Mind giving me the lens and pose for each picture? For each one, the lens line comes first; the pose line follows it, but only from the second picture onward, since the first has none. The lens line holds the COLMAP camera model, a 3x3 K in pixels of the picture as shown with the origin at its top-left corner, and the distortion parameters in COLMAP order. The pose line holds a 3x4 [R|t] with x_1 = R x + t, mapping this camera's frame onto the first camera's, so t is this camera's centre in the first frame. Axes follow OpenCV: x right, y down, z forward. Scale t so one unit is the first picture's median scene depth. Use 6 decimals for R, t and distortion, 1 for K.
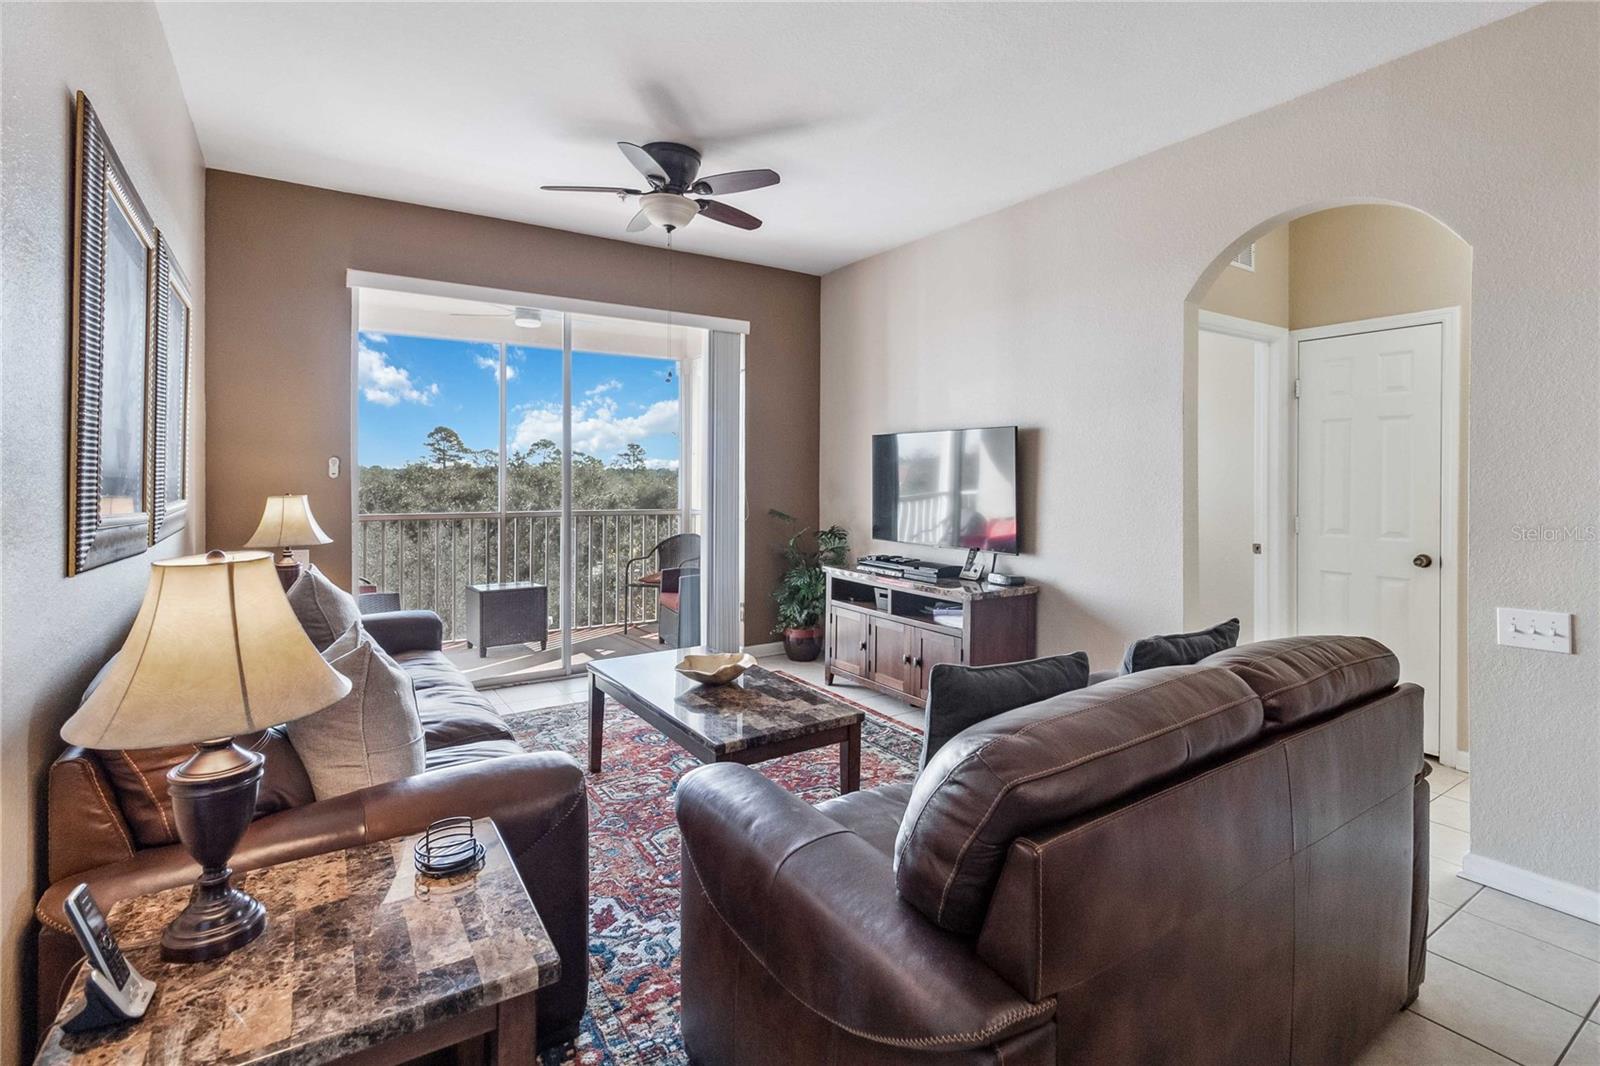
lens RADIAL K [[749.7, 0, 823.8], [0, 749.7, 470.1], [0, 0, 1]] dist [-0.001236, 0.002476]
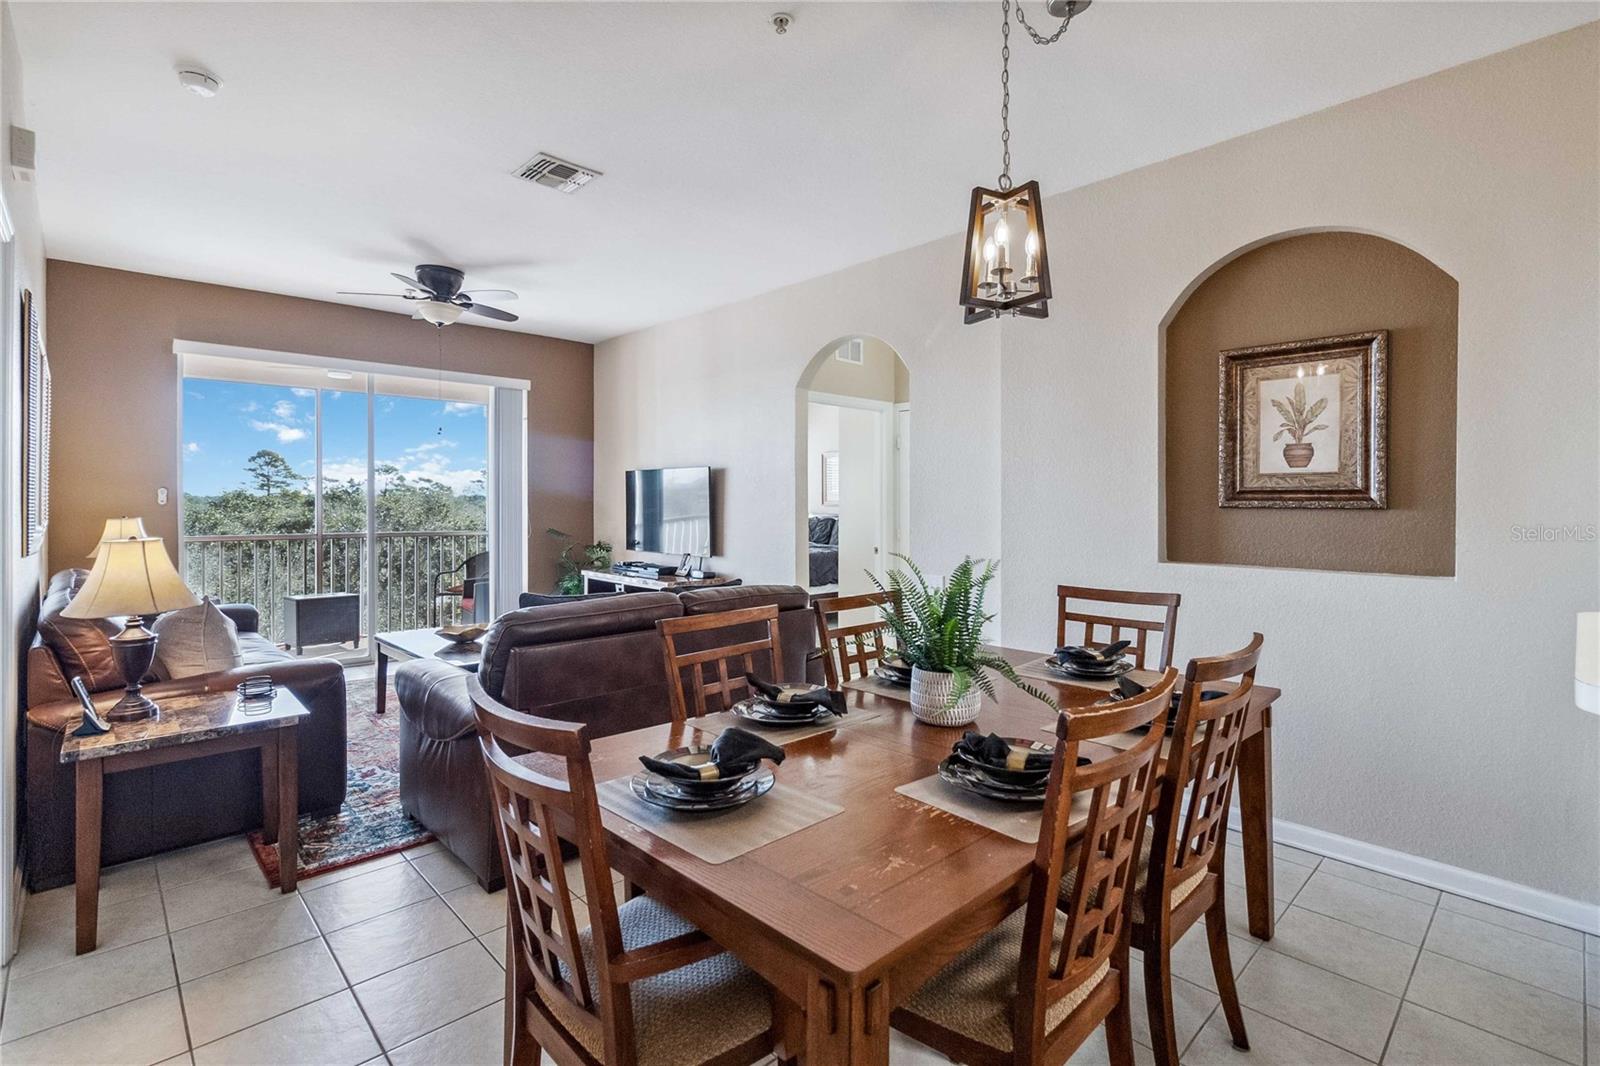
lens RADIAL K [[749.7, 0, 832.6], [0, 749.7, 501.8], [0, 0, 1]] dist [-0.001236, 0.002476]
pose [[0.984664, -0.001778, 0.174455, 0.193415], [0.000643, 0.999978, 0.006561, -0.000743], [-0.174462, -0.006348, 0.984643, -0.359272]]
